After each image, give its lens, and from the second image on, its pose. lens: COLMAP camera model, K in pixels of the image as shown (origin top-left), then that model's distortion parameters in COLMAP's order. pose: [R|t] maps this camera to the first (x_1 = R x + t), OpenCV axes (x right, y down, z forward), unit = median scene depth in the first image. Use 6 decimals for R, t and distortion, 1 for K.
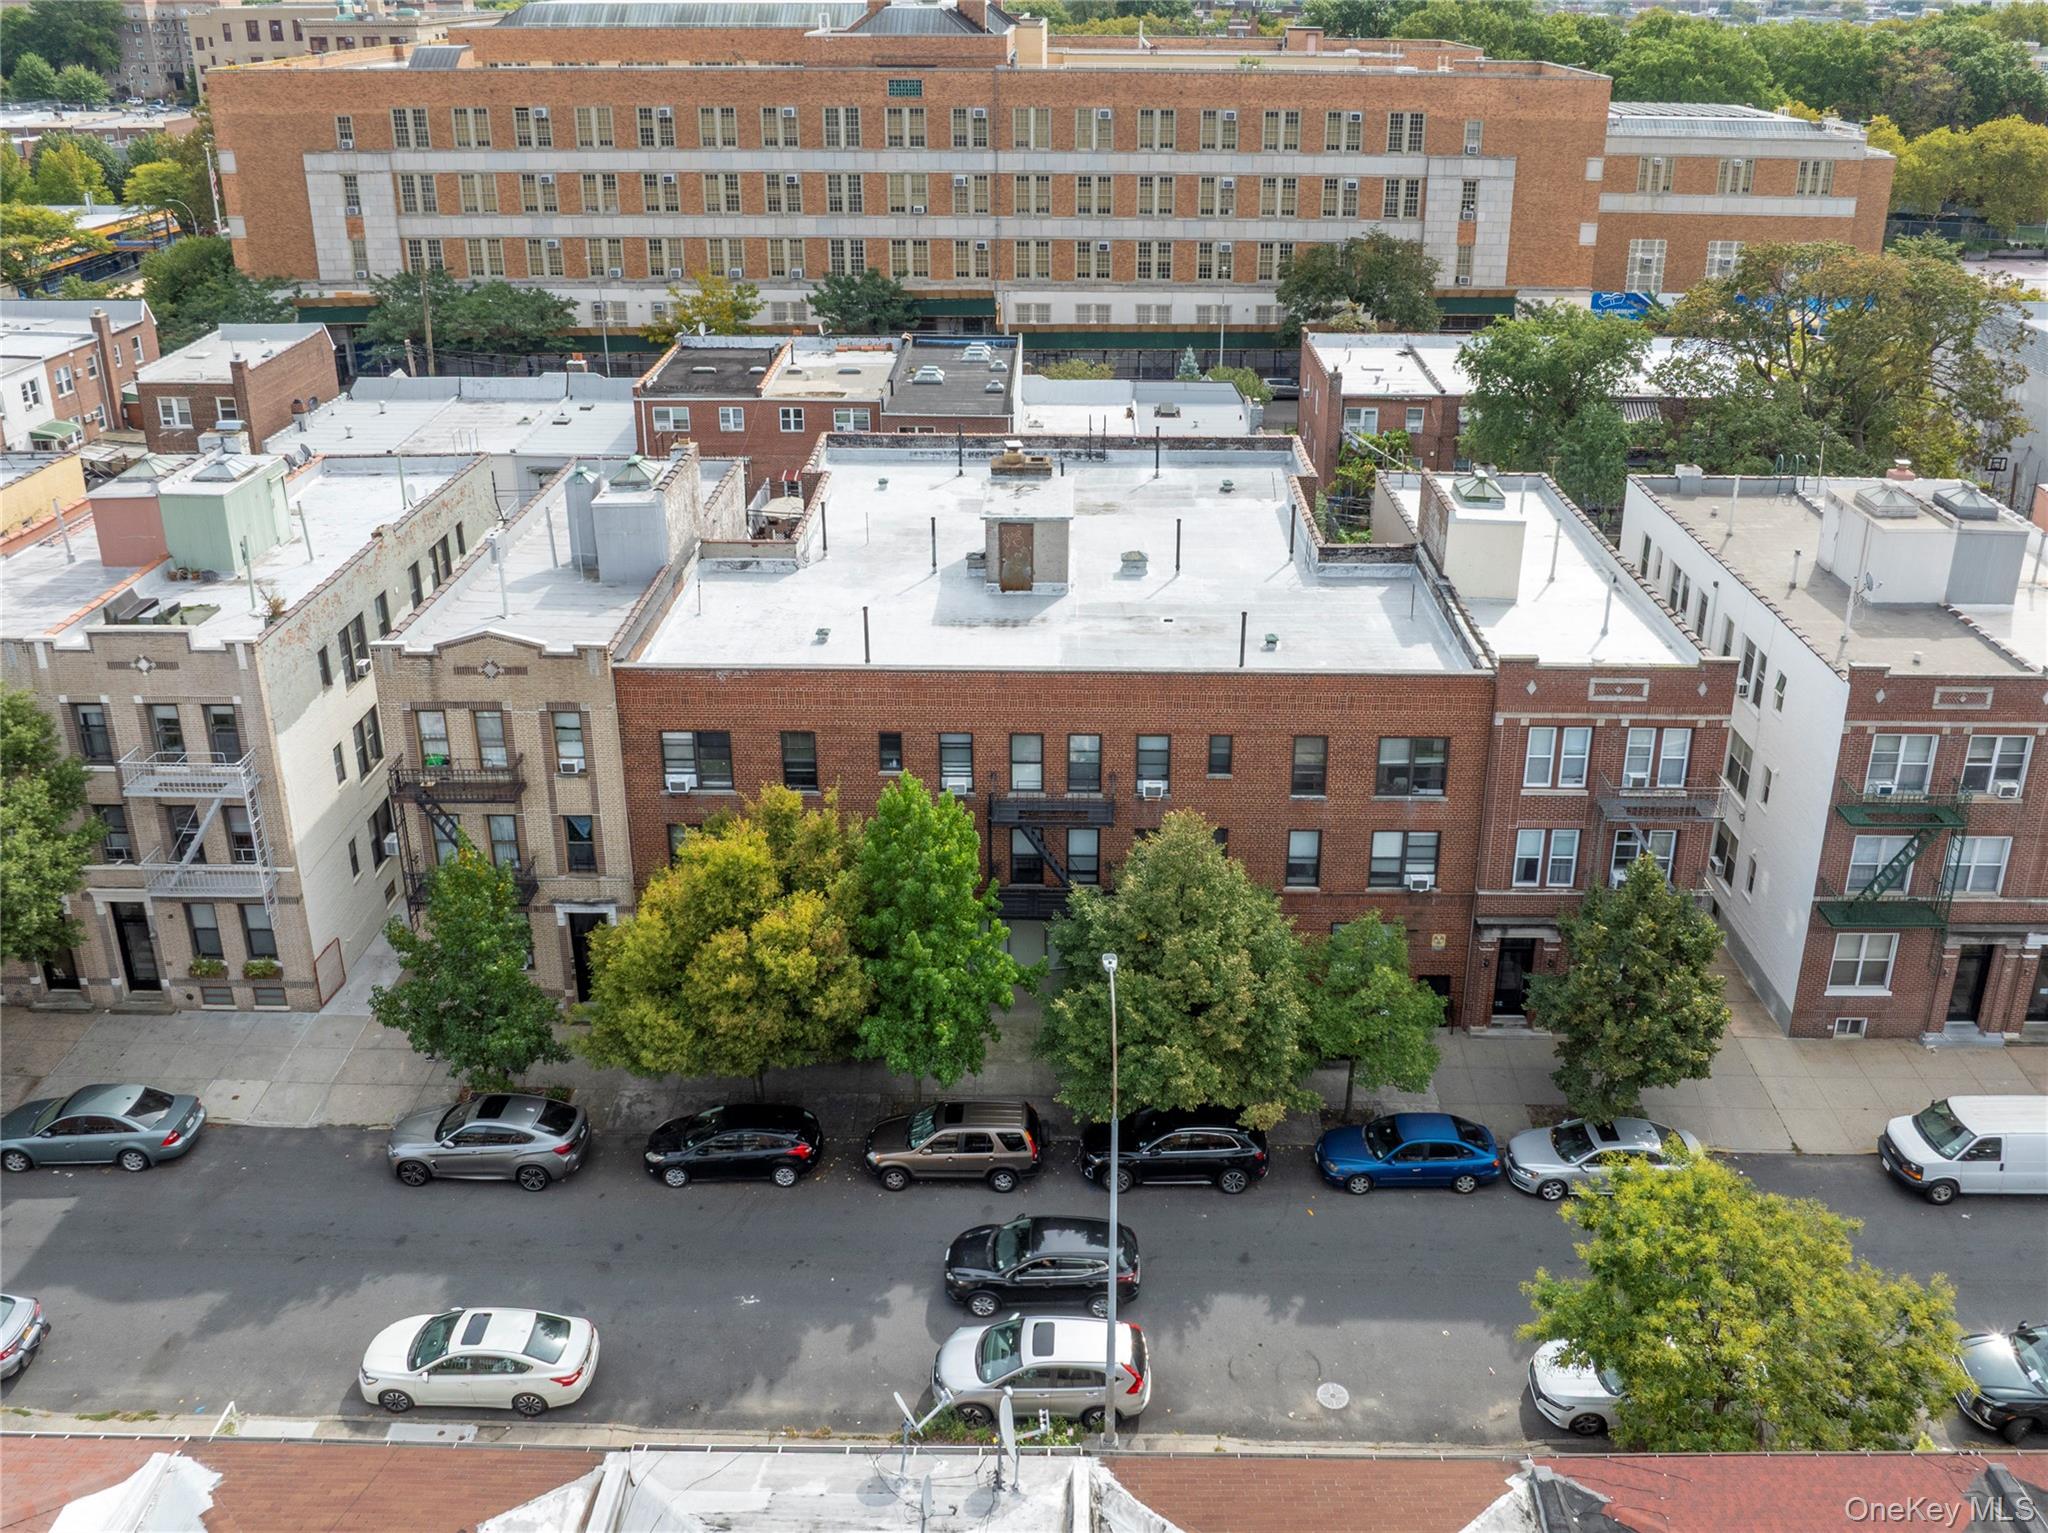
lens RADIAL K [[1690.2, 0, 1055.3], [0, 1690.2, 565.9], [0, 0, 1]] dist [-0.029182, 0.009573]
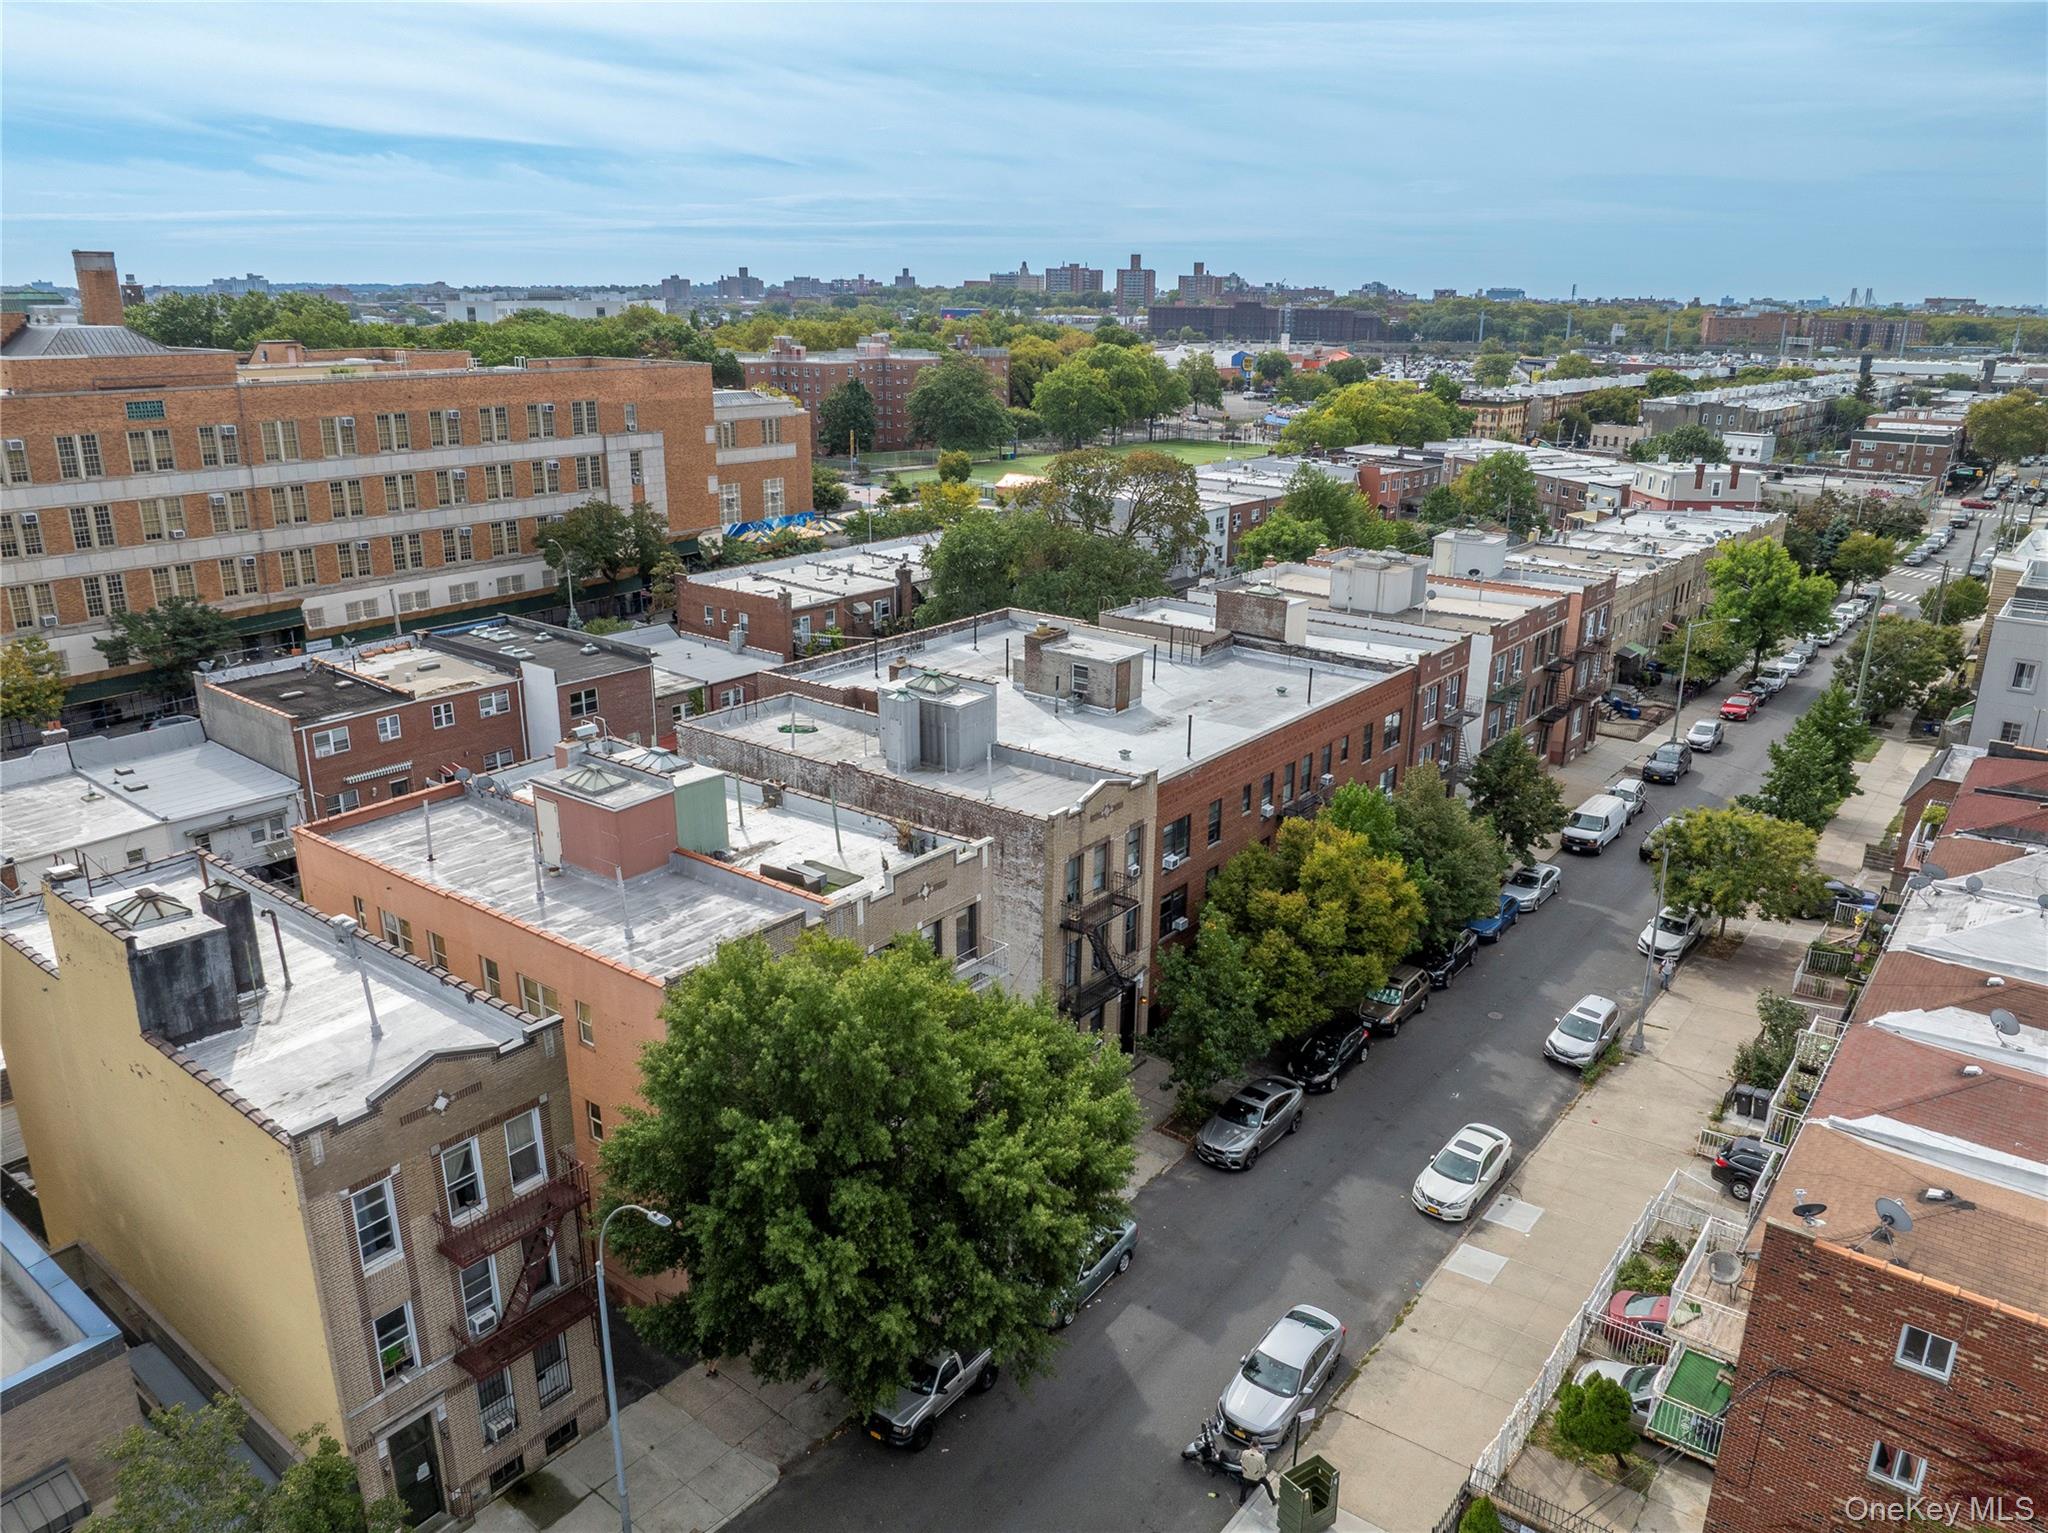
lens RADIAL K [[1464.2, 0, 1020.3], [0, 1464.2, 764.7], [0, 0, 1]] dist [-0.035403, 0.005361]
pose [[0.608890, -0.245416, 0.754336, -1.060569], [0.263120, 0.959587, 0.099805, -0.090723], [-0.748345, 0.137711, 0.648857, 0.265123]]
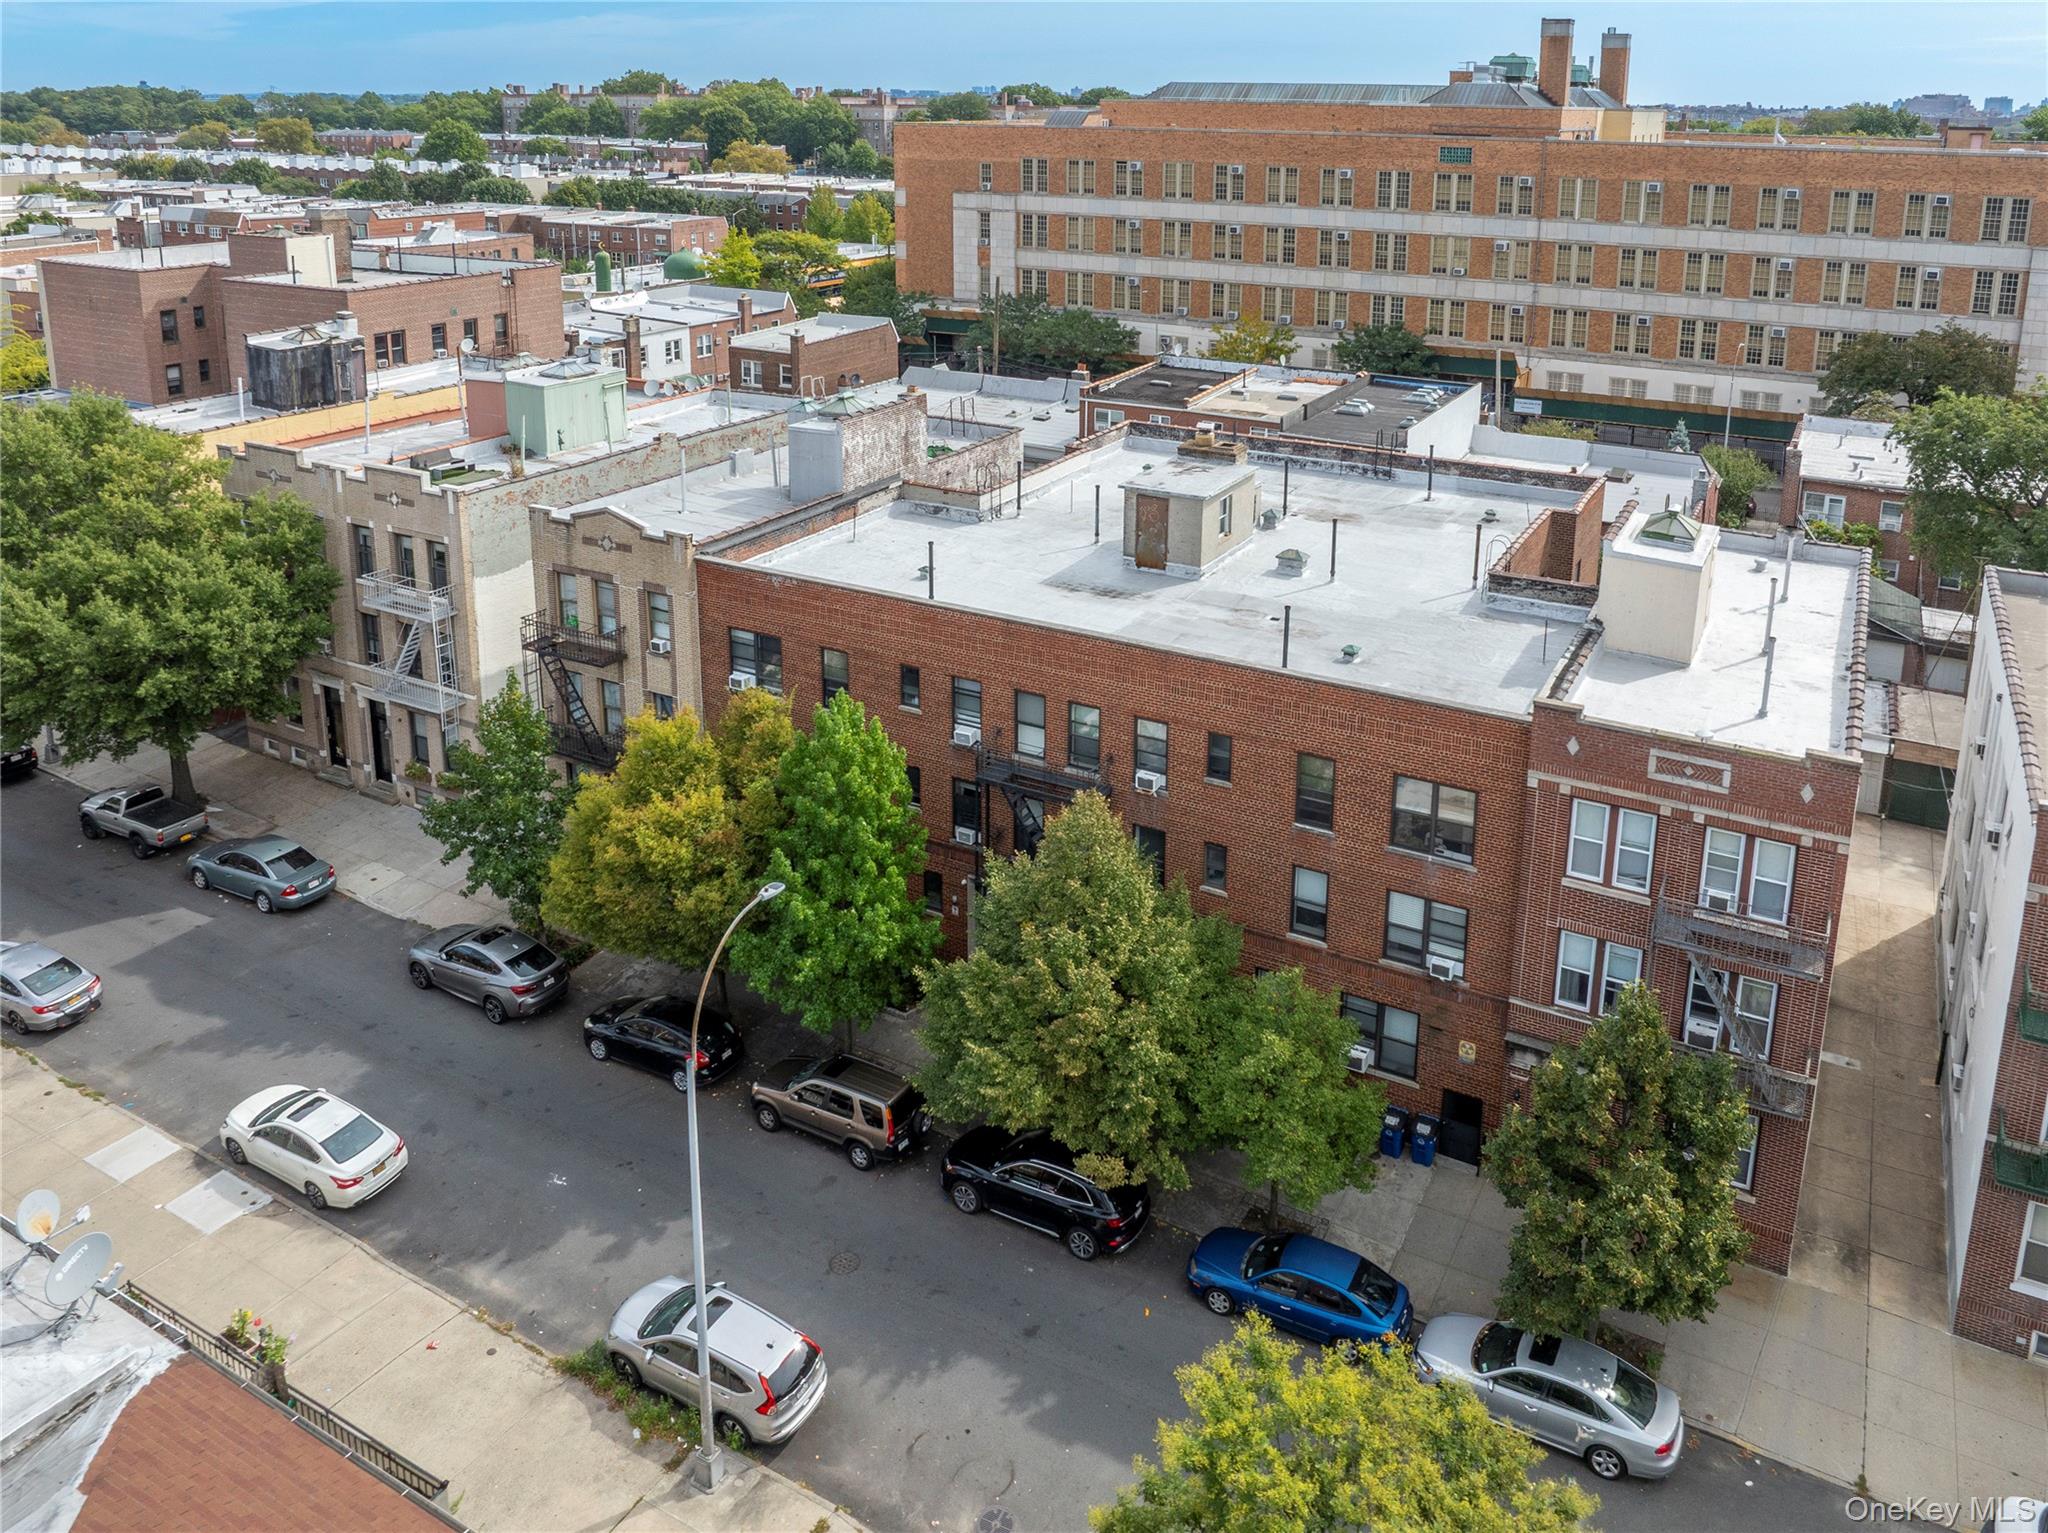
lens RADIAL K [[1543.5, 0, 1063.4], [0, 1543.5, 394.1], [0, 0, 1]] dist [-0.035637, 0.002958]
pose [[0.885272, 0.096811, -0.454887, 0.331646], [-0.167194, 0.978953, -0.117037, 0.029078], [0.433982, 0.179664, 0.882825, 0.188469]]
